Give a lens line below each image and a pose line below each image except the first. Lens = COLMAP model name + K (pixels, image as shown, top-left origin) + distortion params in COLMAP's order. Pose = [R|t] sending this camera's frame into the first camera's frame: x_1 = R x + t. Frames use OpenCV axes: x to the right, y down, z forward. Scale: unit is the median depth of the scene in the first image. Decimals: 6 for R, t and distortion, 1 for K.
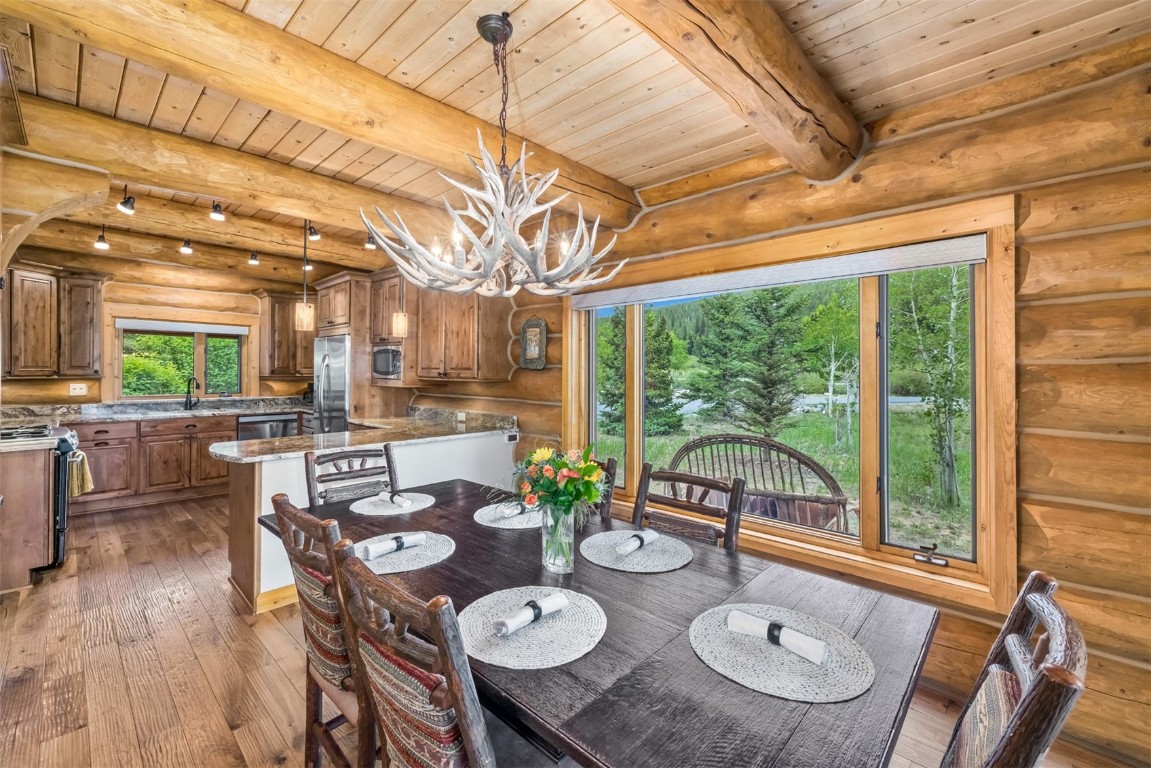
lens RADIAL K [[488.9, 0, 574.7], [0, 488.9, 372.9], [0, 0, 1]] dist [0.000515, -0.000214]
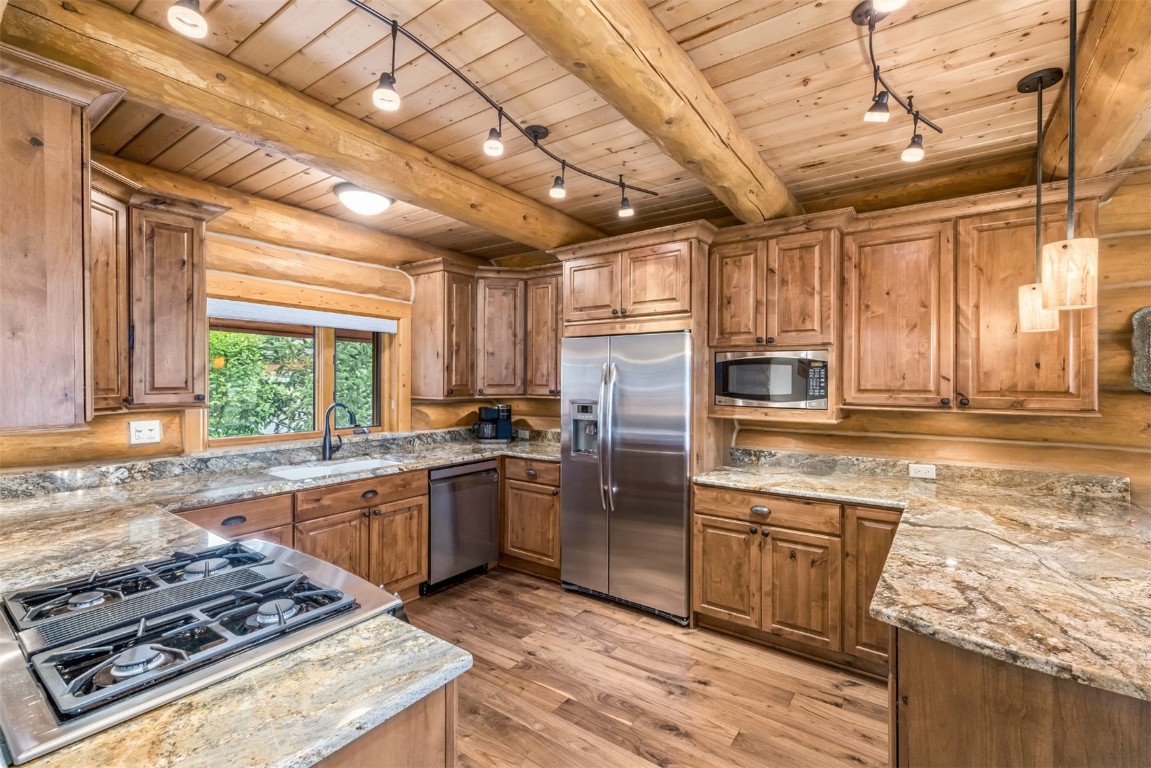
lens RADIAL K [[488.9, 0, 581.8], [0, 488.9, 386.3], [0, 0, 1]] dist [0.000515, -0.000214]
pose [[0.987128, -0.004598, 0.159869, -0.618348], [0.003652, 0.999974, 0.006211, -0.015301], [-0.159893, -0.005547, 0.987119, 0.401371]]
